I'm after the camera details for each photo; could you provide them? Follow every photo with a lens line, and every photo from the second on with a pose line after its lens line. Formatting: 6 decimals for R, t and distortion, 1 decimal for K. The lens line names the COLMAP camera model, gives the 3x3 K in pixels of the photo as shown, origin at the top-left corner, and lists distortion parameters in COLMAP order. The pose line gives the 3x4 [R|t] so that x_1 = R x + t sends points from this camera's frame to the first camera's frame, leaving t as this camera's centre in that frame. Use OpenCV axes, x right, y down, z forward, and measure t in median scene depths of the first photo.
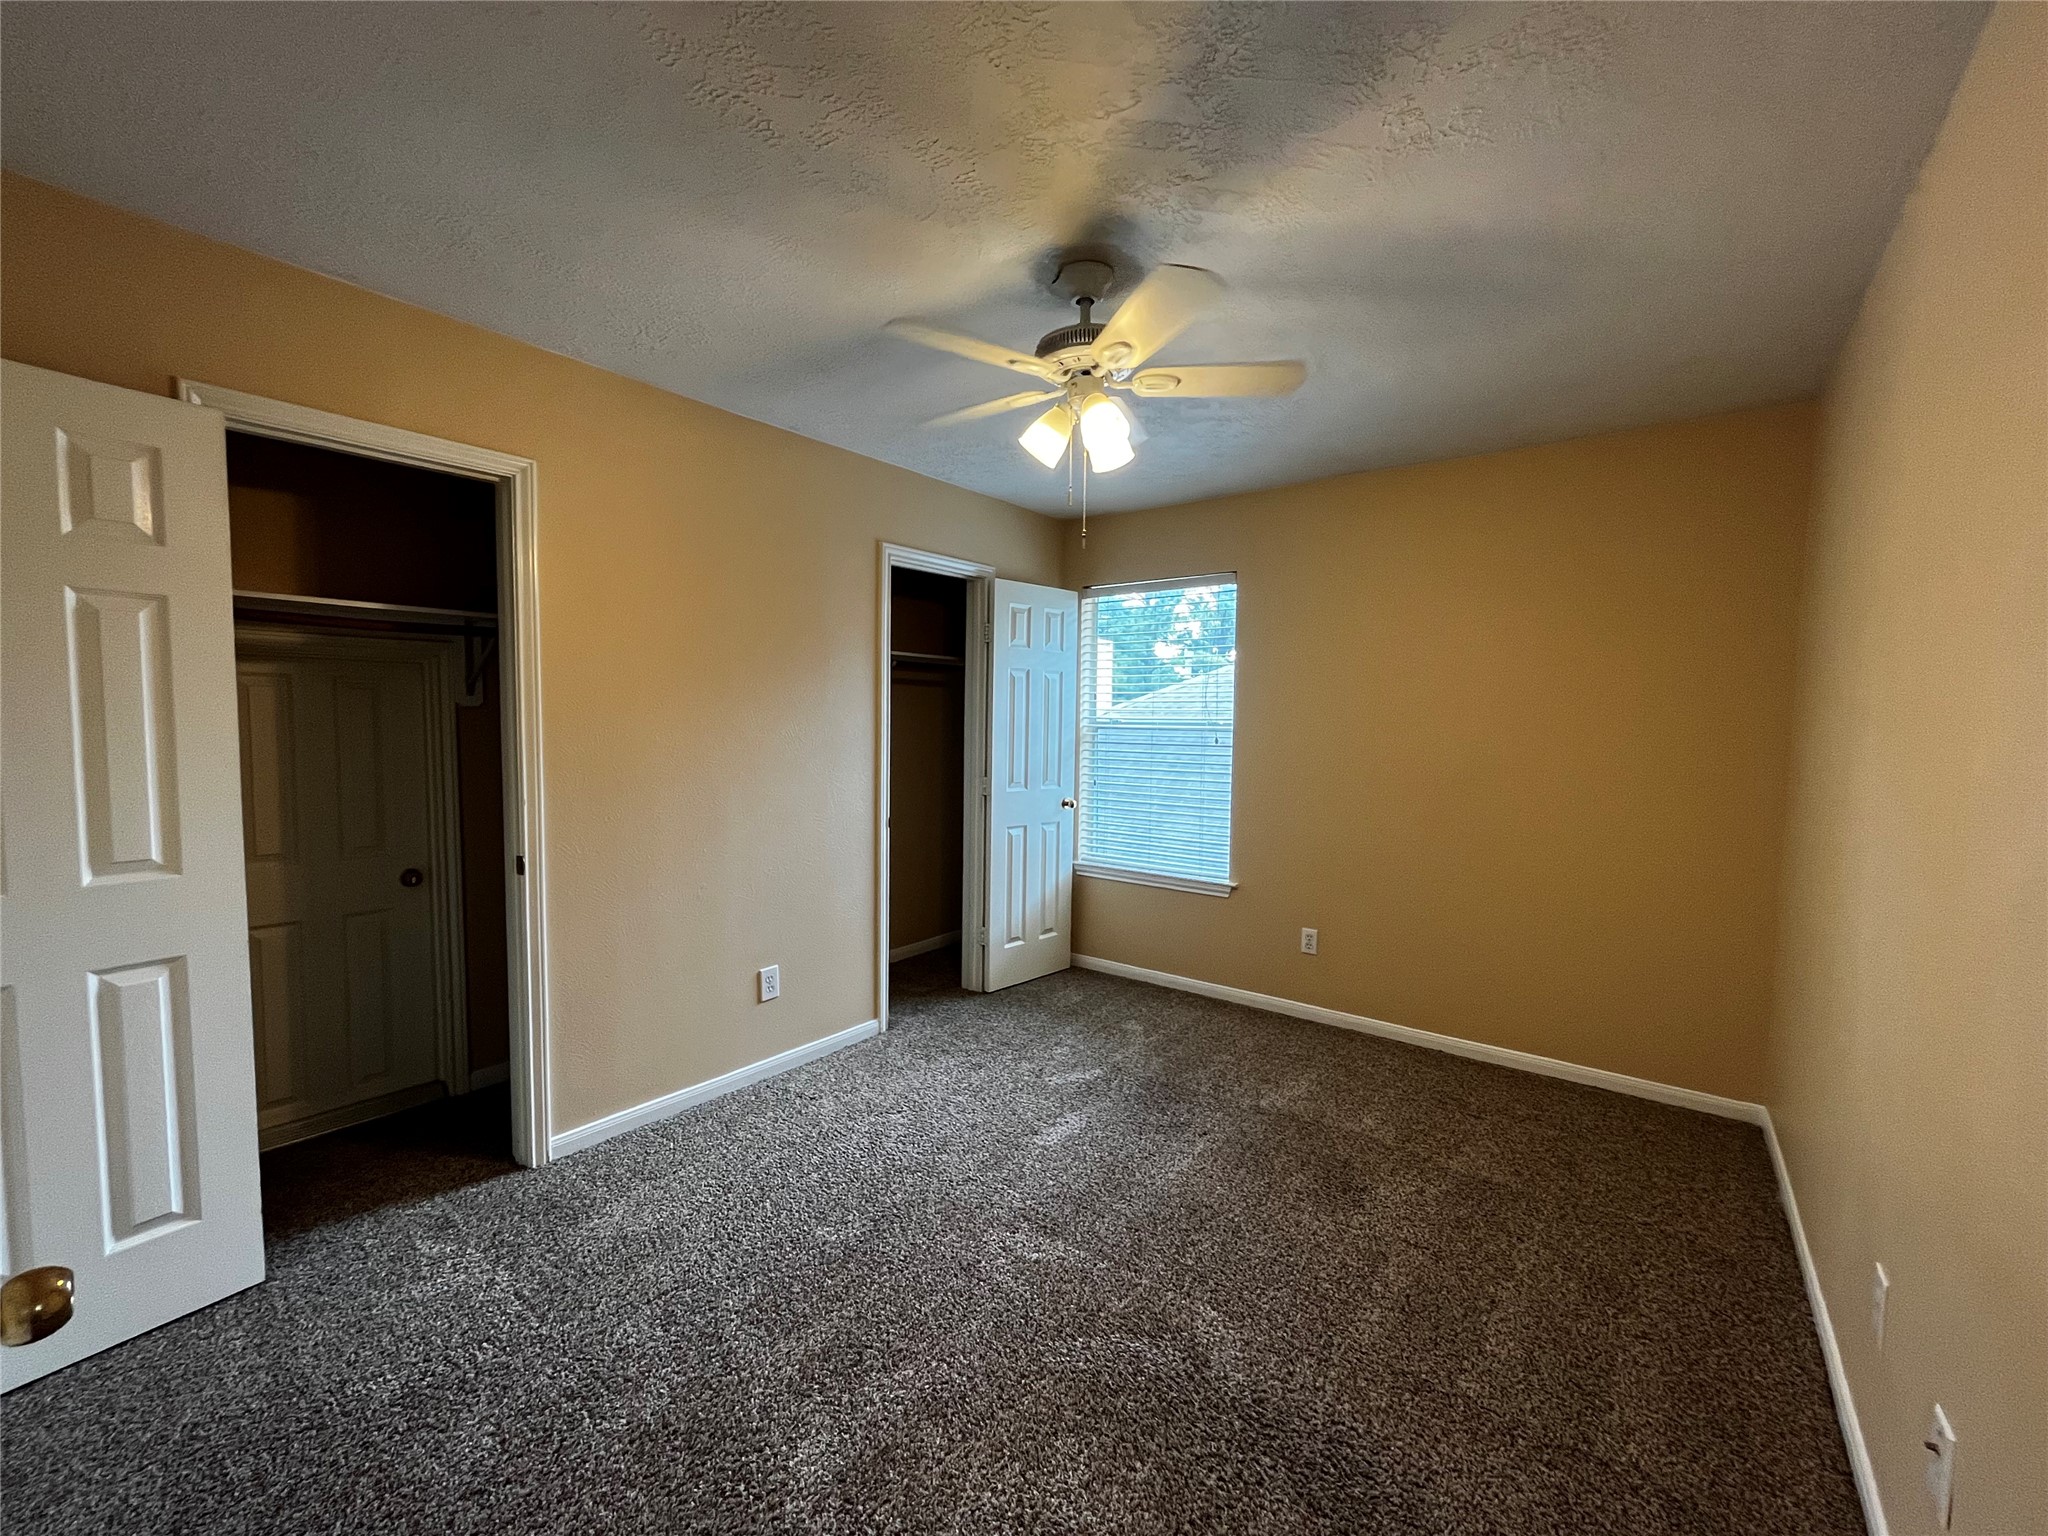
lens RADIAL K [[829.8, 0, 1018.6], [0, 829.8, 762.9], [0, 0, 1]] dist [-0.000047, -0.000110]
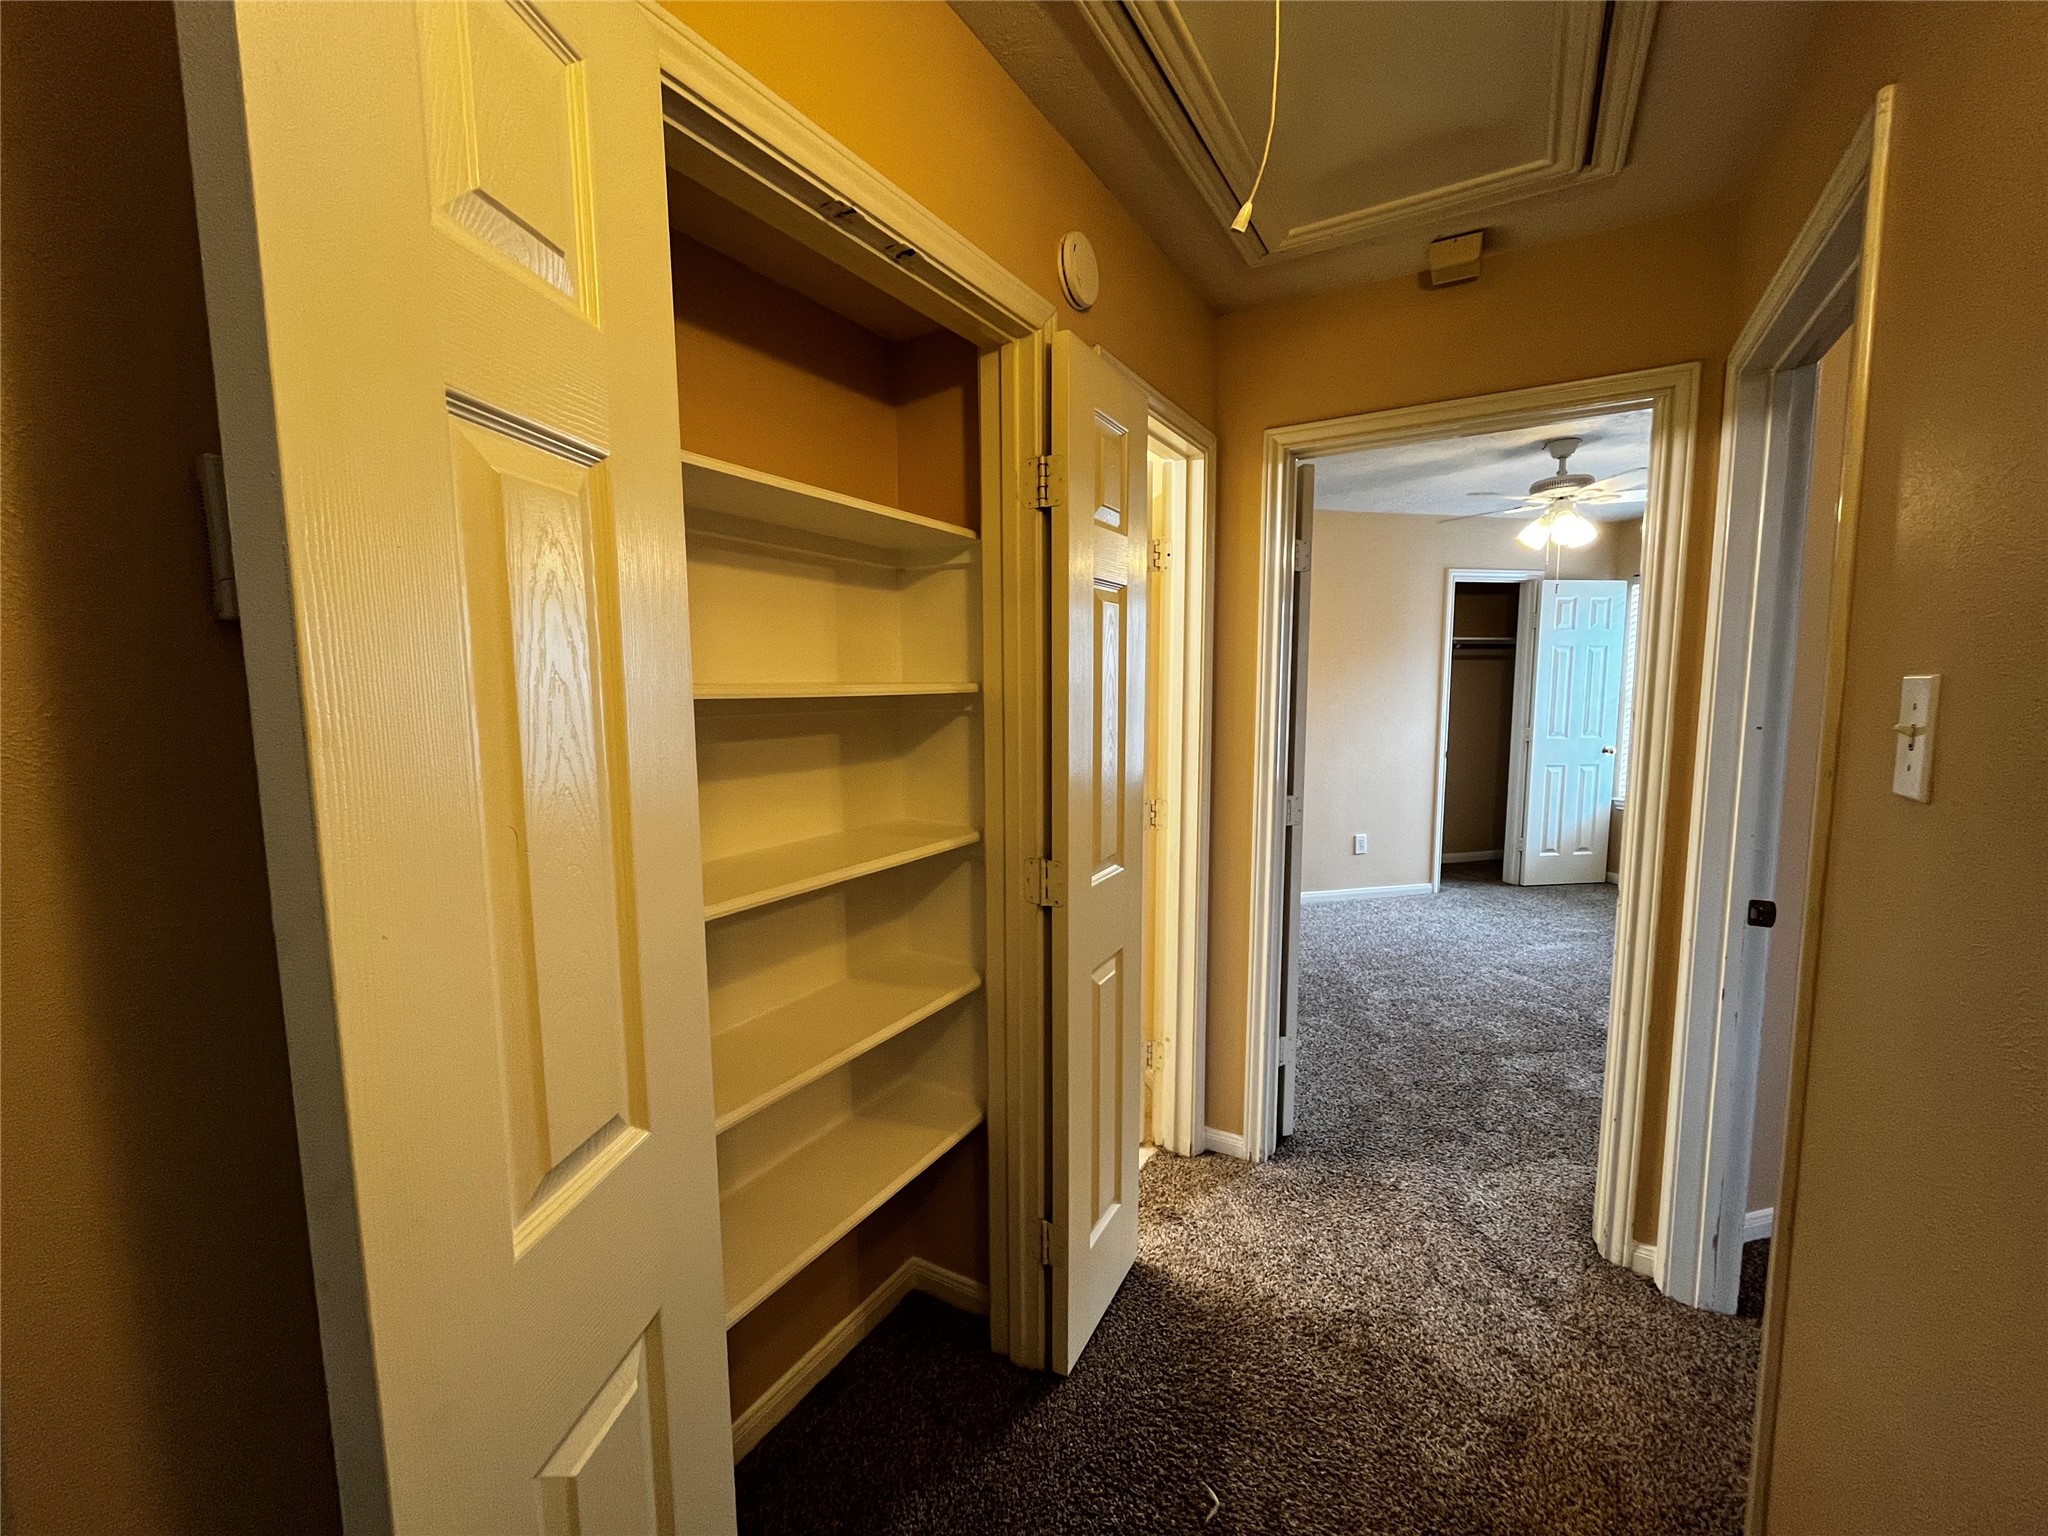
lens RADIAL K [[829.8, 0, 1023.5], [0, 829.8, 758.0], [0, 0, 1]] dist [-0.000047, -0.000110]
pose [[0.787163, 0.047229, -0.614934, 0.163434], [-0.021341, 0.998552, 0.049374, 0.020121], [0.616376, -0.025742, 0.787031, -0.641932]]
